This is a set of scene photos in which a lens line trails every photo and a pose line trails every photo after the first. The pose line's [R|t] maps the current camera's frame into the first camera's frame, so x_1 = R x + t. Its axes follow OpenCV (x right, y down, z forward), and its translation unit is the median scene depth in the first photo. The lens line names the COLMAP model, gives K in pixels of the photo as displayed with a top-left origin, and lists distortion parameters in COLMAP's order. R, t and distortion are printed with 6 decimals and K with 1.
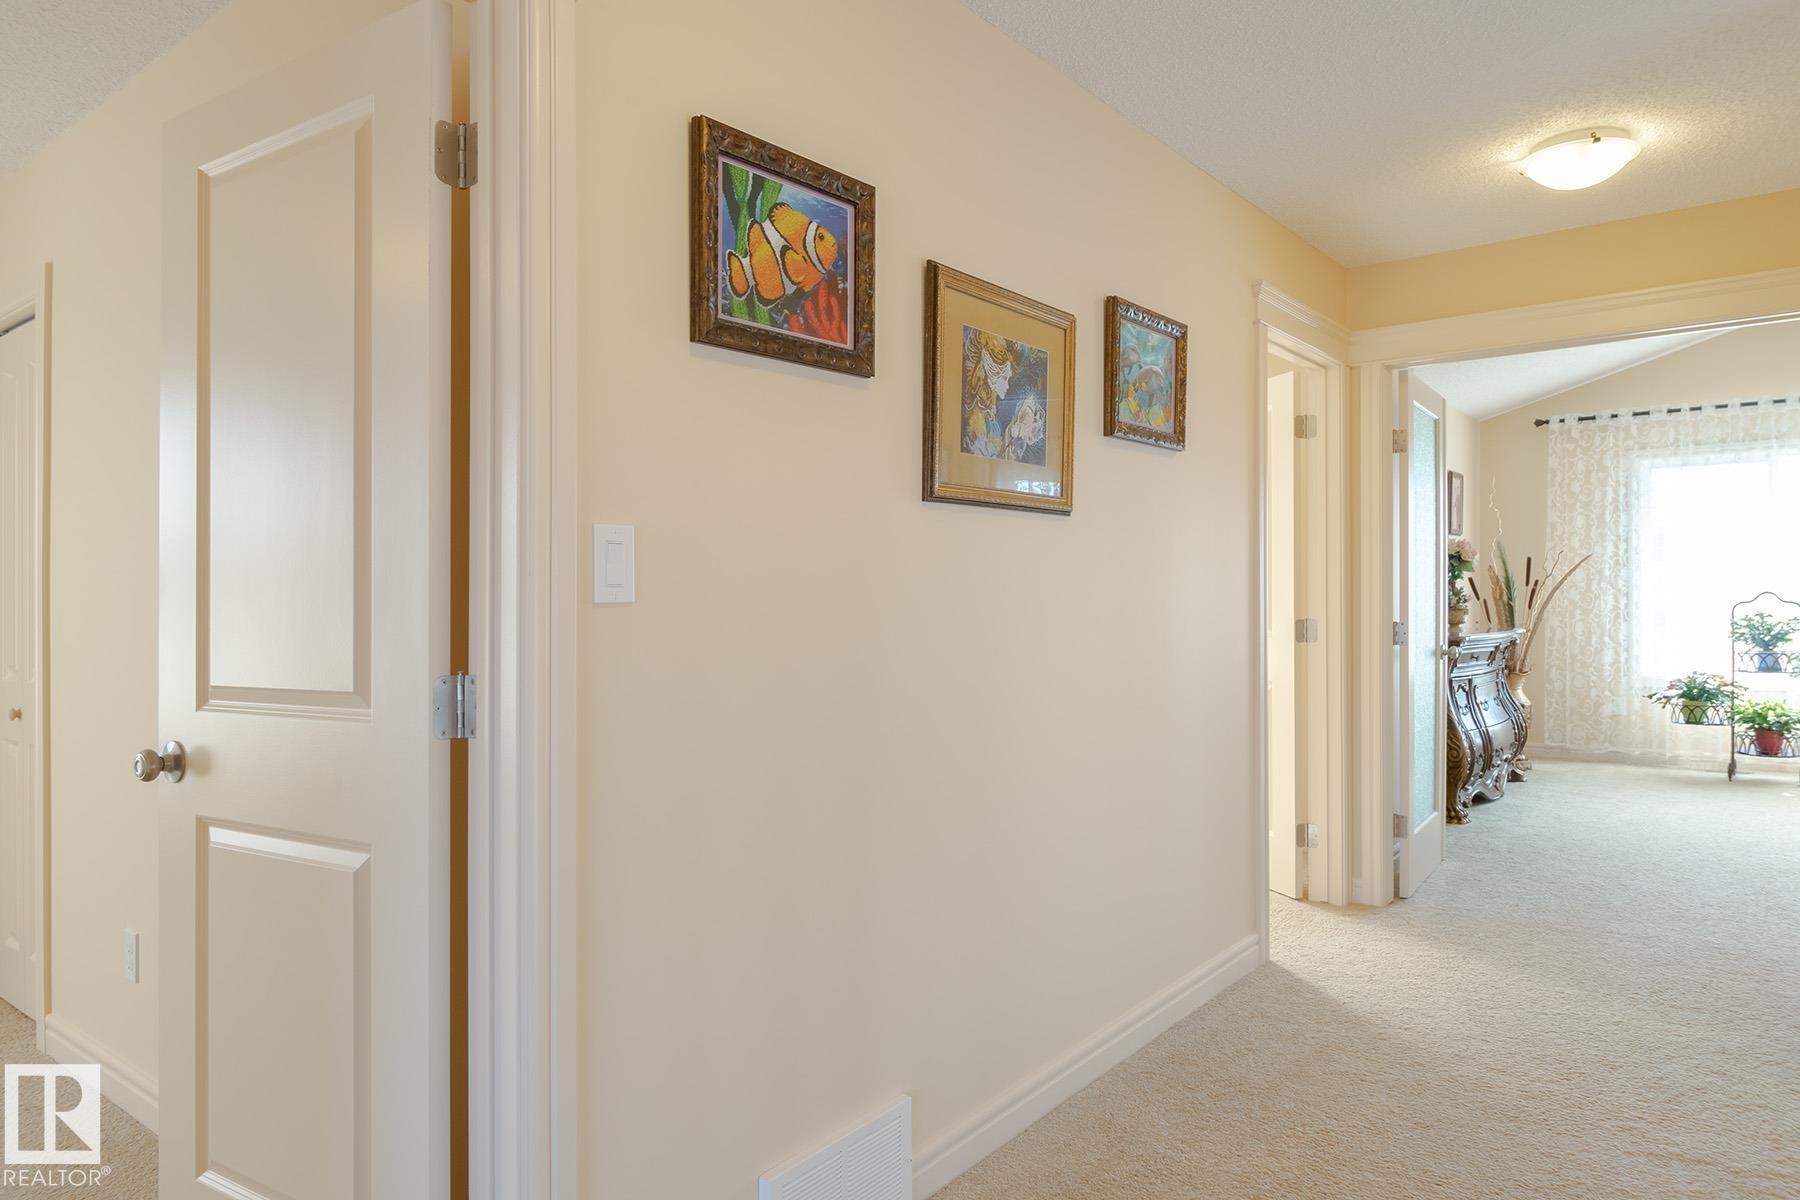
lens RADIAL K [[1147.4, 0, 929.5], [0, 1147.4, 615.4], [0, 0, 1]] dist [-0.001206, -0.001654]
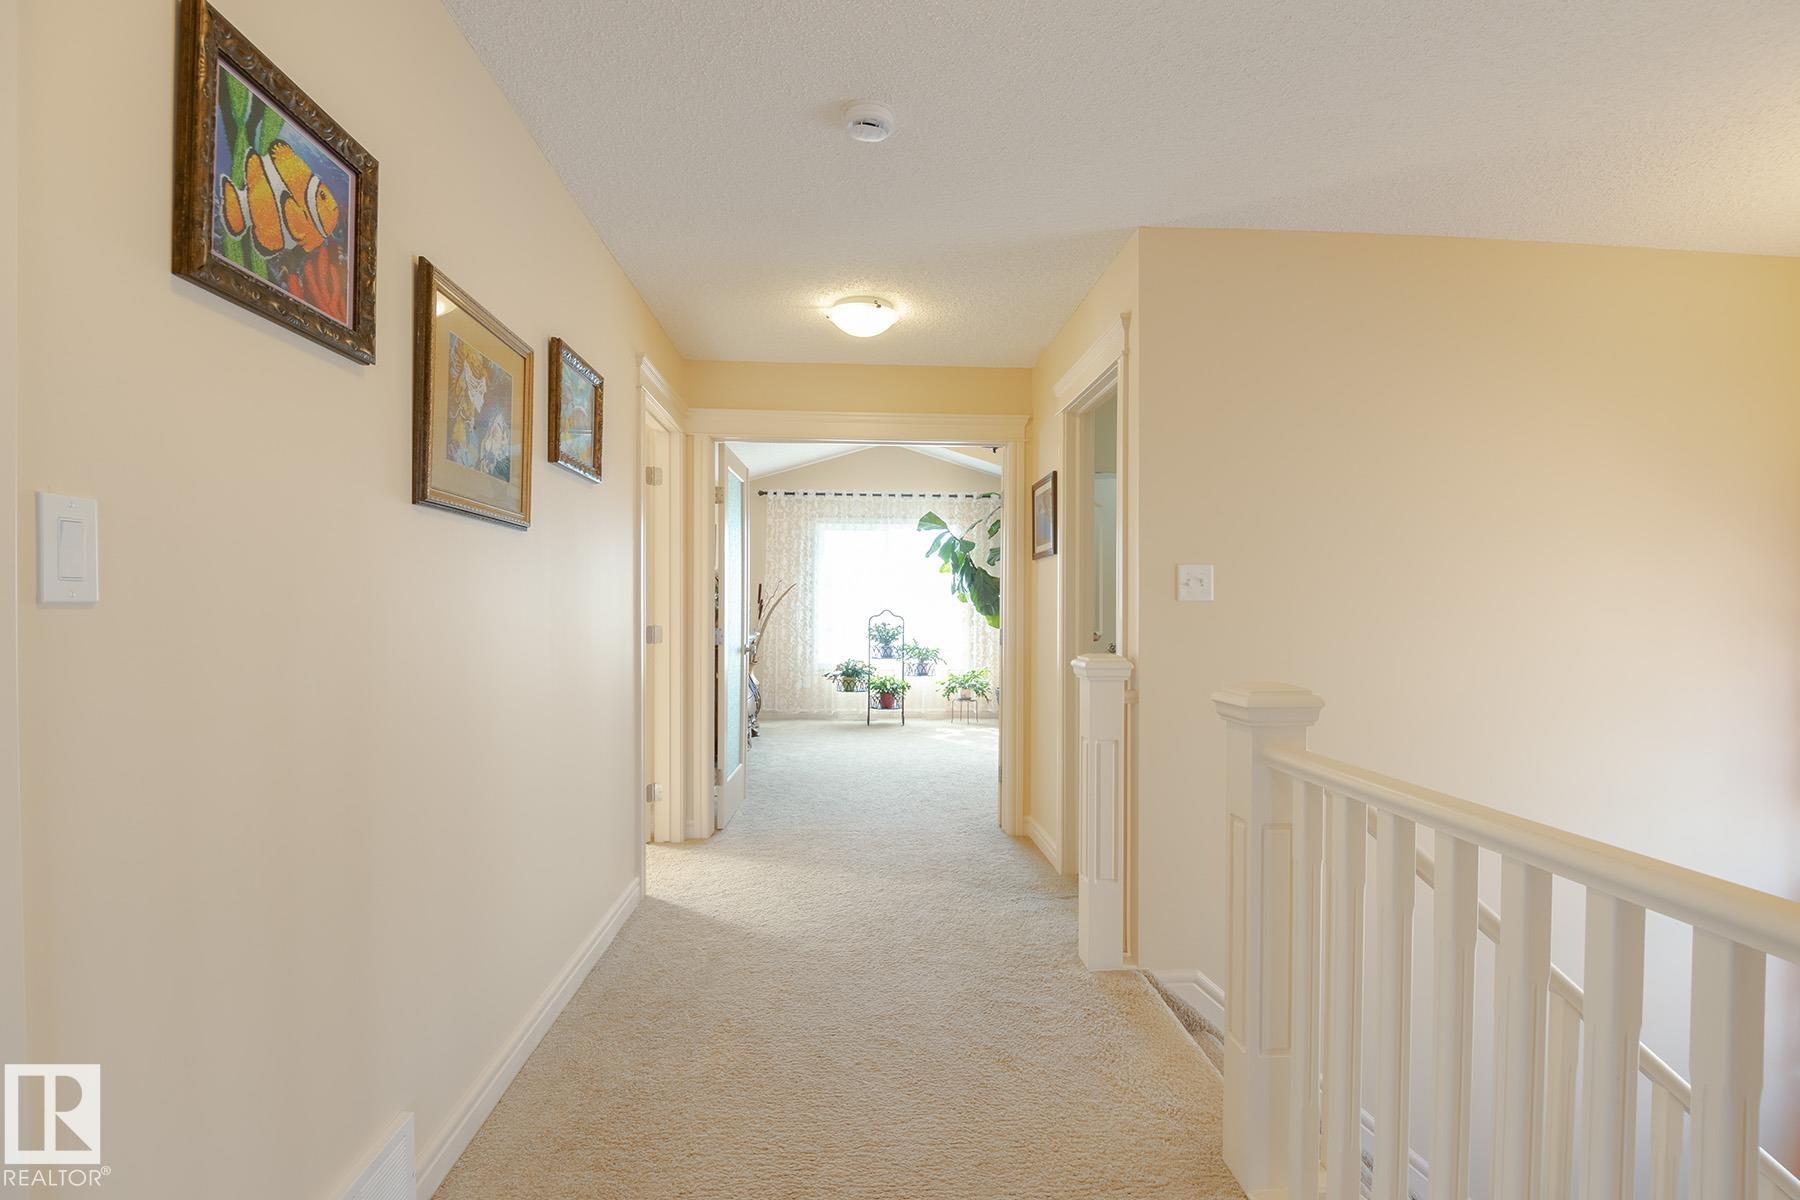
lens RADIAL K [[846.9, 0, 907.4], [0, 846.9, 638.8], [0, 0, 1]] dist [-0.000164, -0.018012]
pose [[0.752275, -0.006345, 0.658819, -0.059558], [-0.006672, 0.999829, 0.017248, -0.000190], [-0.658816, -0.017371, 0.752104, 0.067009]]
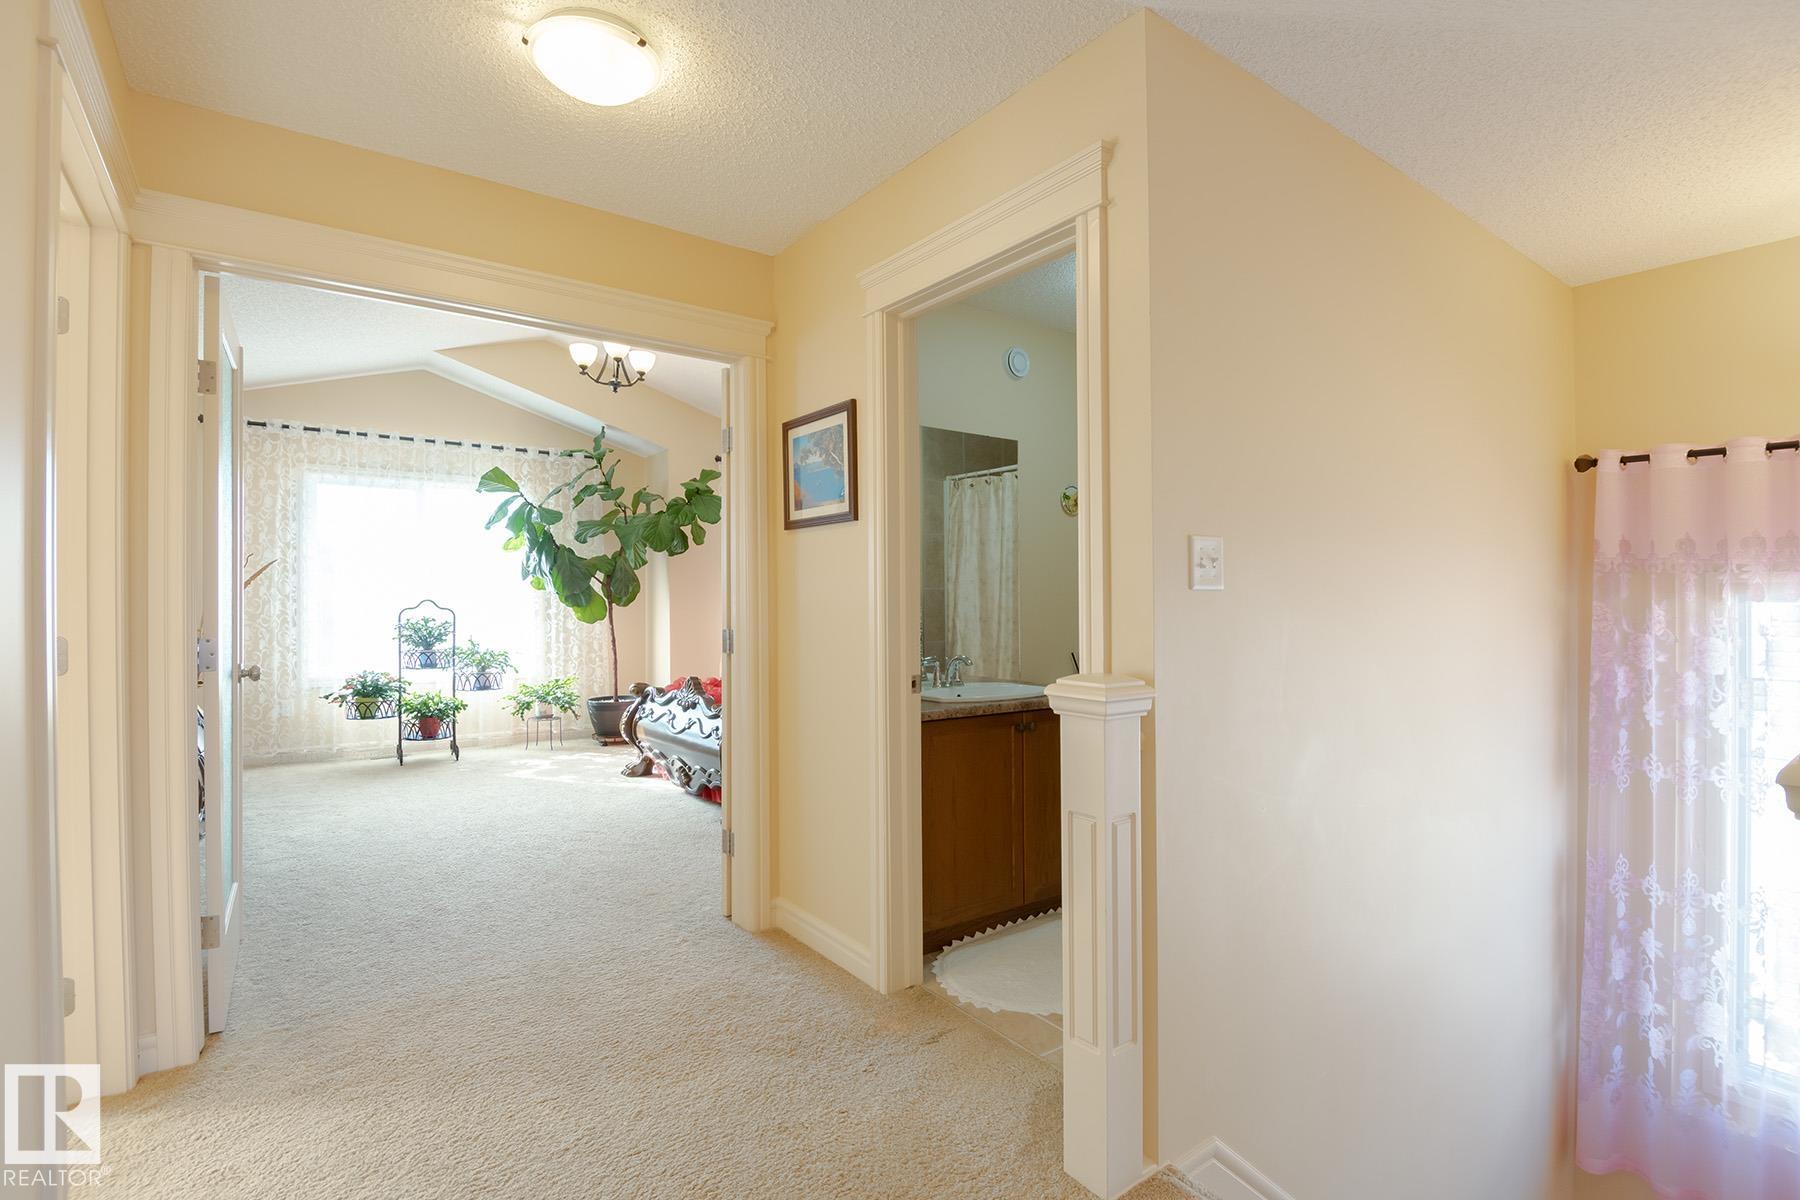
lens RADIAL K [[847.4, 0, 909.8], [0, 847.4, 612.6], [0, 0, 1]] dist [0.002931, -0.026940]
pose [[0.269729, -0.000005, 0.962936, 0.028967], [0.003611, 0.999993, -0.001006, -0.005428], [-0.962930, 0.003748, 0.269727, 0.322448]]
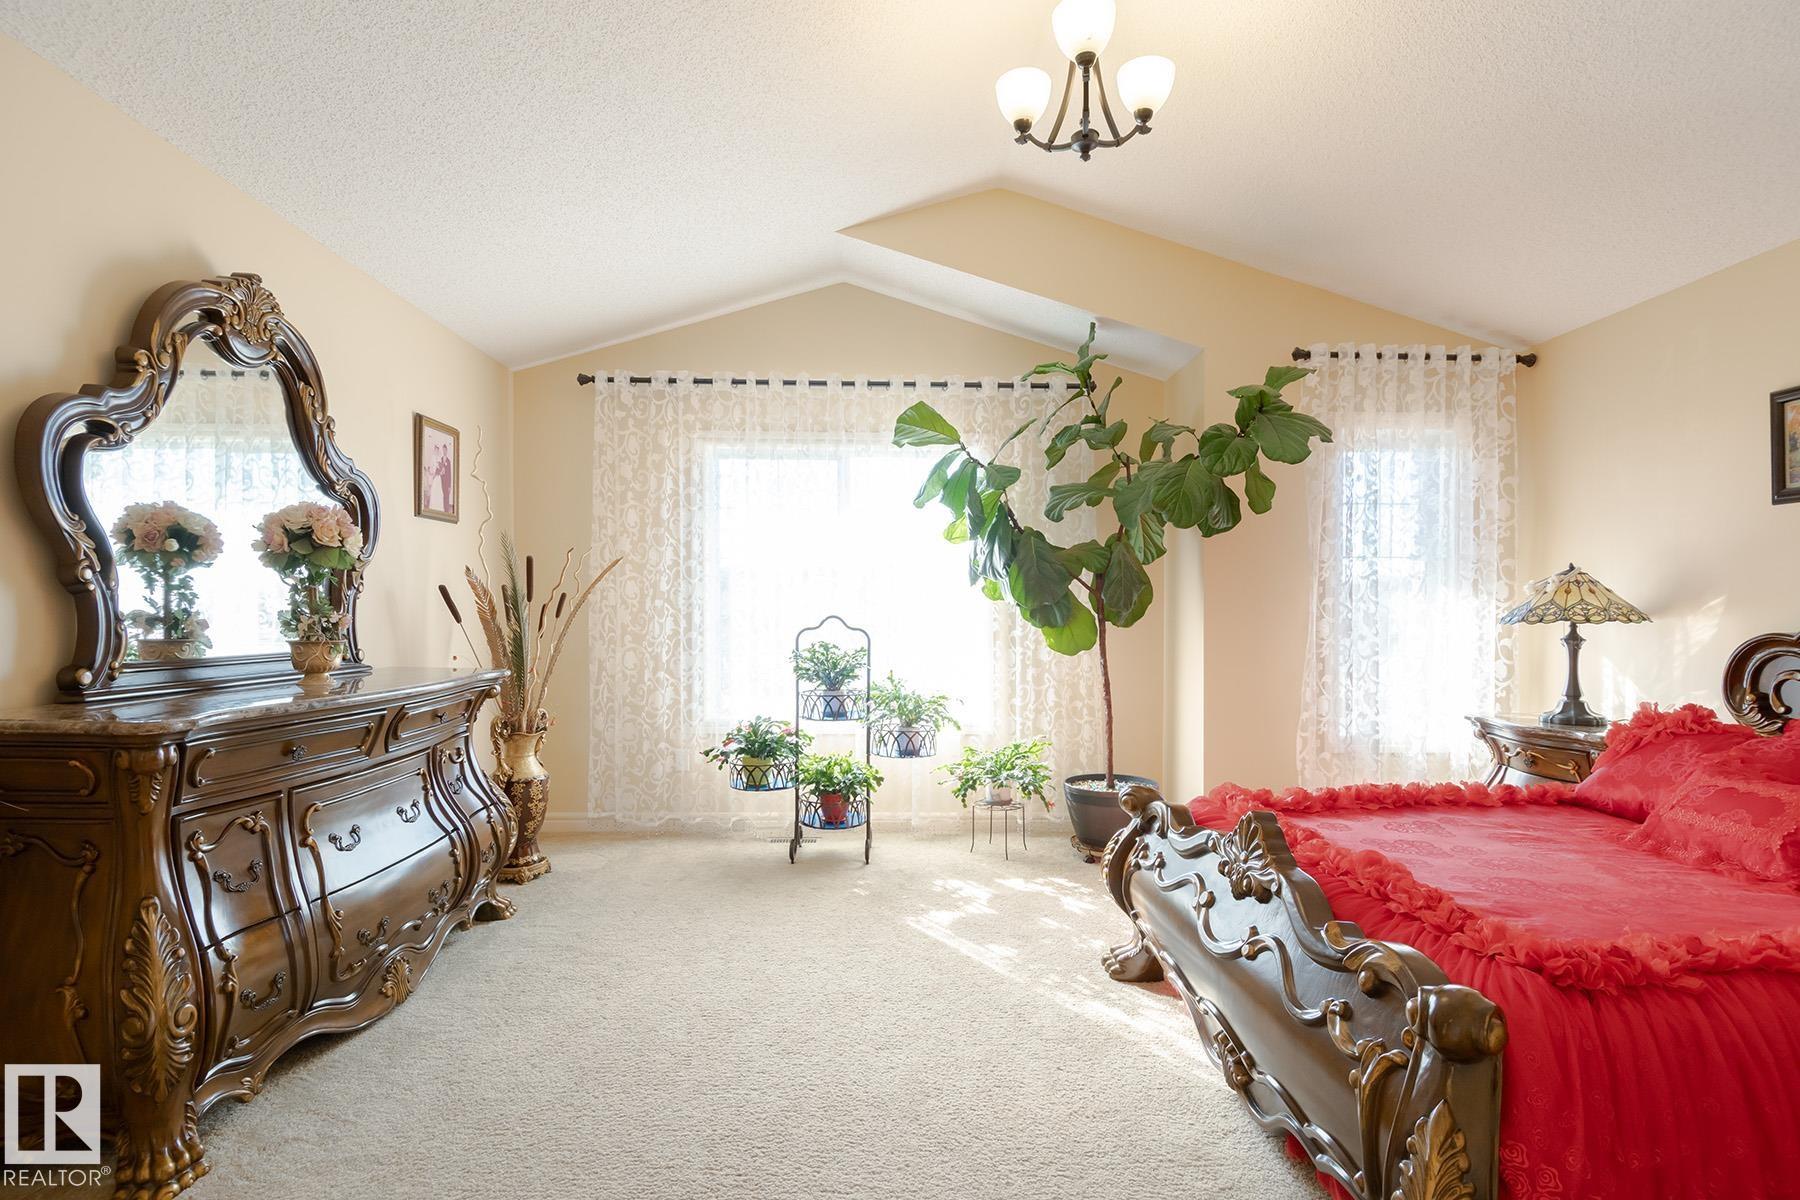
lens RADIAL K [[856.8, 0, 904.5], [0, 856.8, 624.3], [0, 0, 1]] dist [0.002411, -0.019478]
pose [[0.775155, 0.007037, 0.631731, 0.447301], [-0.006361, 0.999974, -0.003333, -0.014796], [-0.631739, -0.001434, 0.775180, 0.577263]]
